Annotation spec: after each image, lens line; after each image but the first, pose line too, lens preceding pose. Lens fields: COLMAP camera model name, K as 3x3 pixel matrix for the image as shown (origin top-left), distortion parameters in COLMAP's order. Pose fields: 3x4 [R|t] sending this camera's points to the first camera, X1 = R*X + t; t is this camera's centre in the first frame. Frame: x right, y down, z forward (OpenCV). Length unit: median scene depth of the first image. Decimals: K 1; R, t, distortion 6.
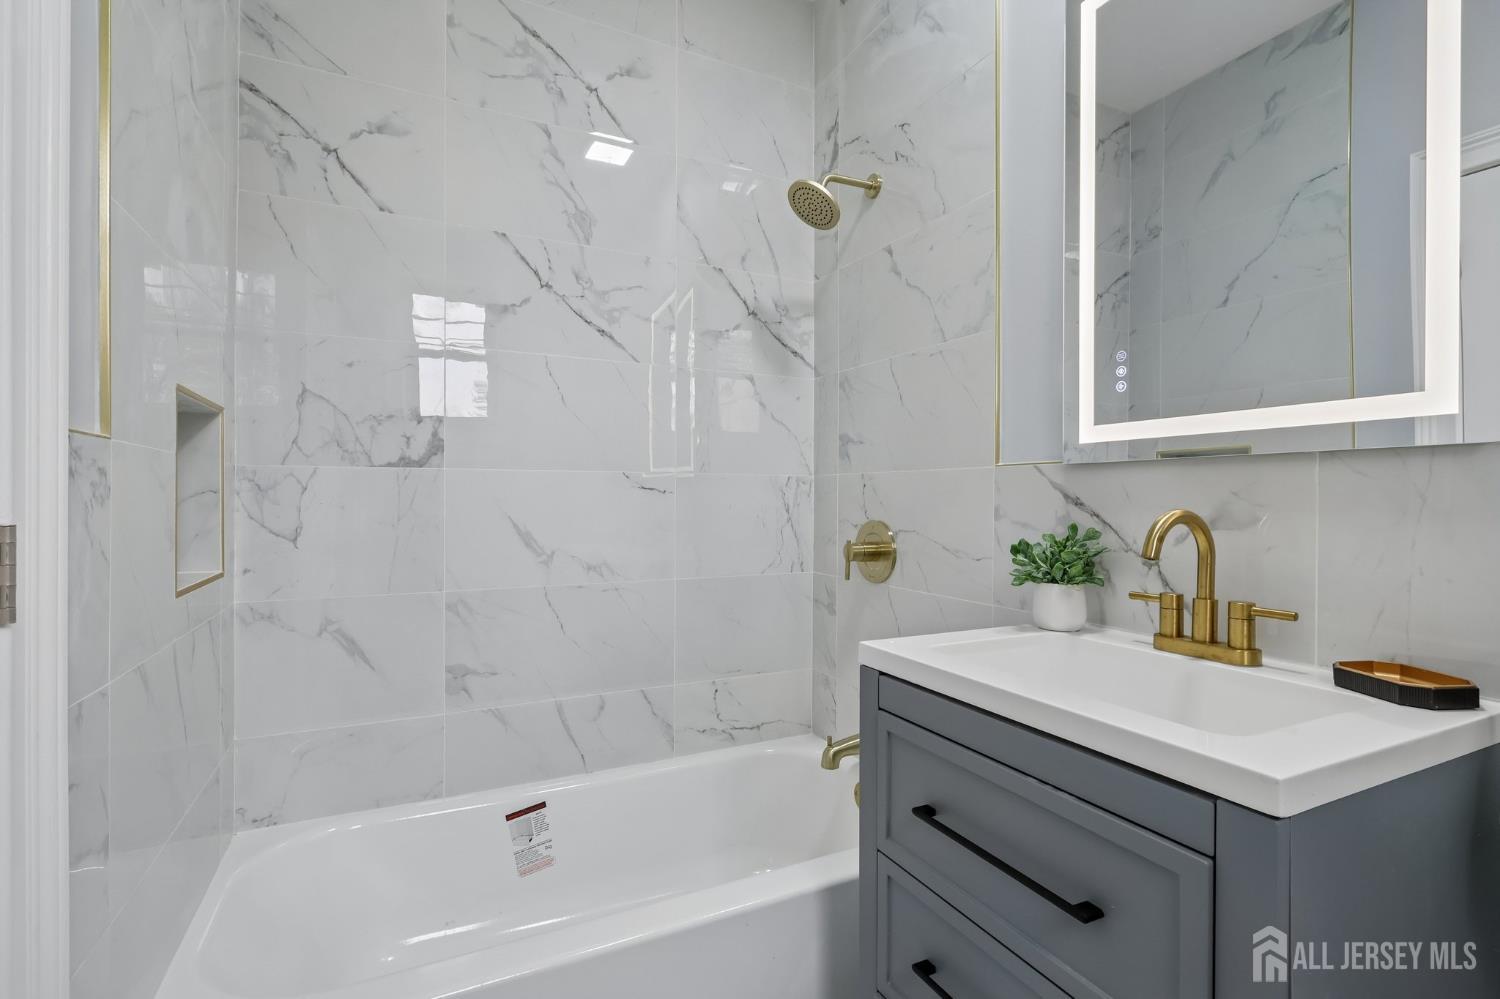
lens RADIAL K [[700.6, 0, 746.2], [0, 700.6, 501.5], [0, 0, 1]] dist [-0.002096, 0.001760]
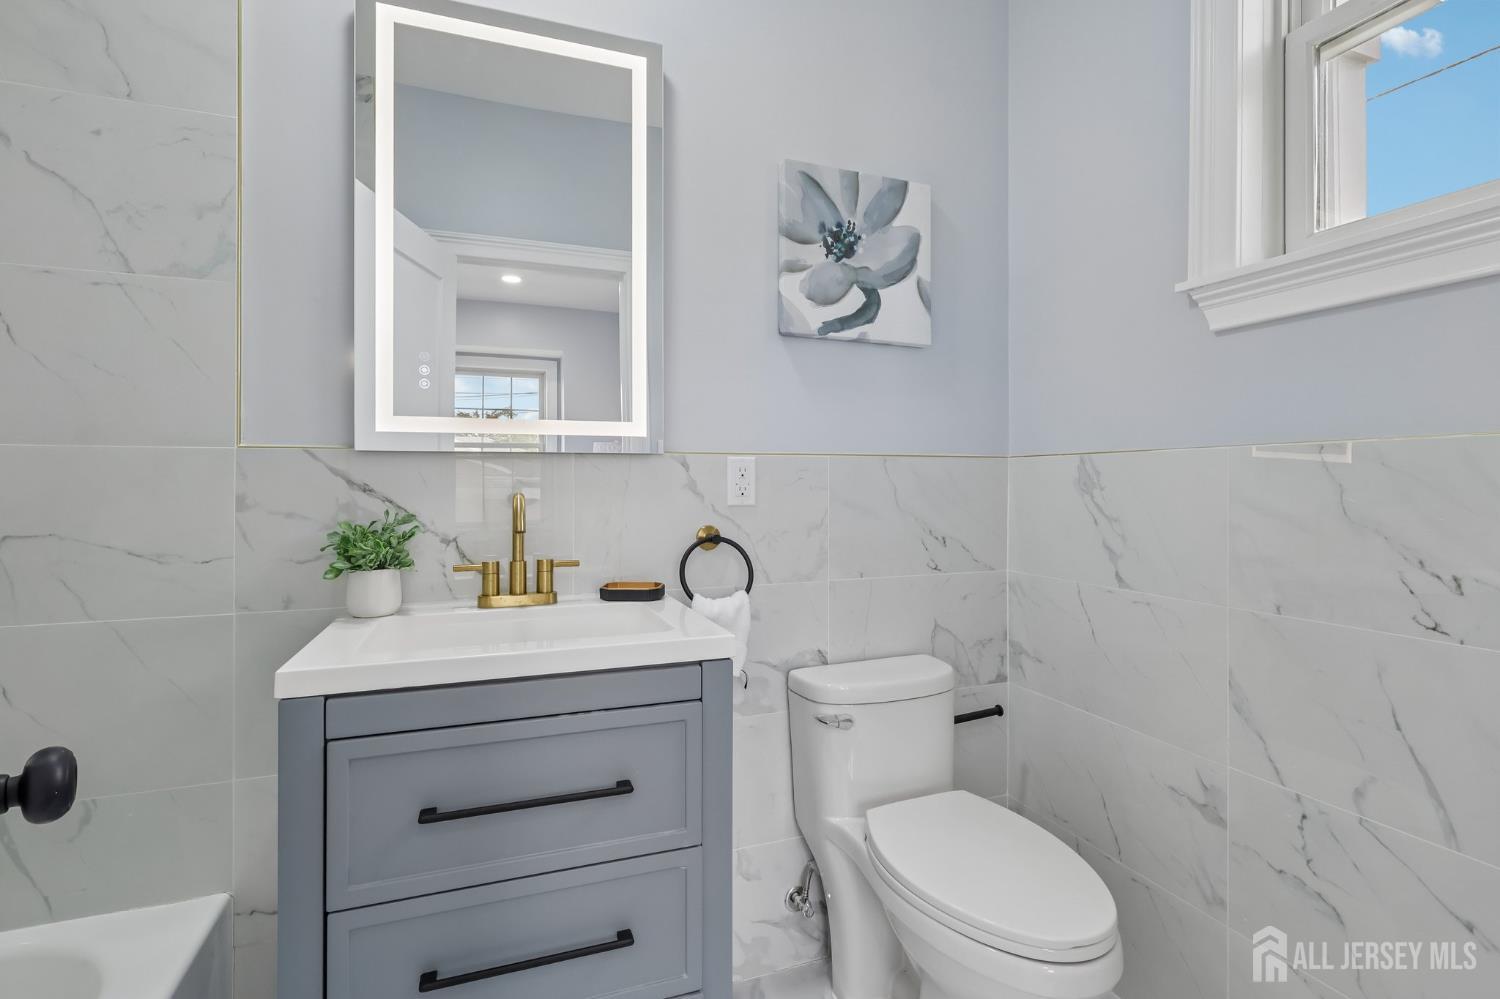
lens RADIAL K [[700.6, 0, 743.5], [0, 700.6, 486.9], [0, 0, 1]] dist [-0.002096, 0.001760]
pose [[0.094648, -0.001661, 0.995509, -0.520541], [0.010273, 0.999947, 0.000692, 0.003680], [-0.995458, 0.010161, 0.094660, 0.394146]]
